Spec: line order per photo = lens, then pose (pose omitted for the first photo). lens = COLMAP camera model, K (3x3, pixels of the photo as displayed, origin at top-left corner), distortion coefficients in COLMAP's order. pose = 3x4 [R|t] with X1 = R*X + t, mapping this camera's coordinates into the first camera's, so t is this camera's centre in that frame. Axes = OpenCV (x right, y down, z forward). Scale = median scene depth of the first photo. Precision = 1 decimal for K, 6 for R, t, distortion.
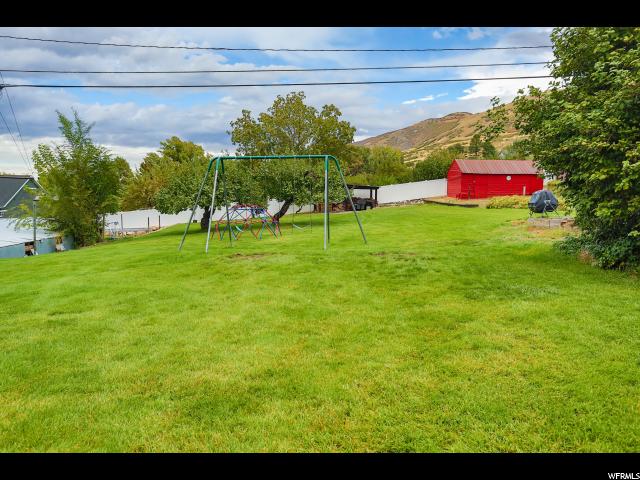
lens RADIAL K [[433.2, 0, 320.0], [0, 433.2, 240.0], [0, 0, 1]] dist [0.033733, 0.000289]
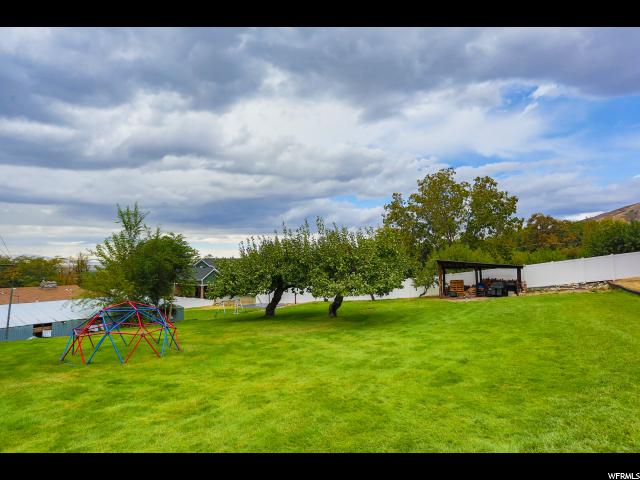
lens RADIAL K [[327.9, 0, 320.0], [0, 327.9, 240.0], [0, 0, 1]] dist [-0.036395, 0.000132]
pose [[0.815570, -0.056793, -0.575864, 0.170021], [-0.055823, 0.982808, -0.175987, -0.048449], [0.575959, 0.175676, 0.798379, 0.354989]]
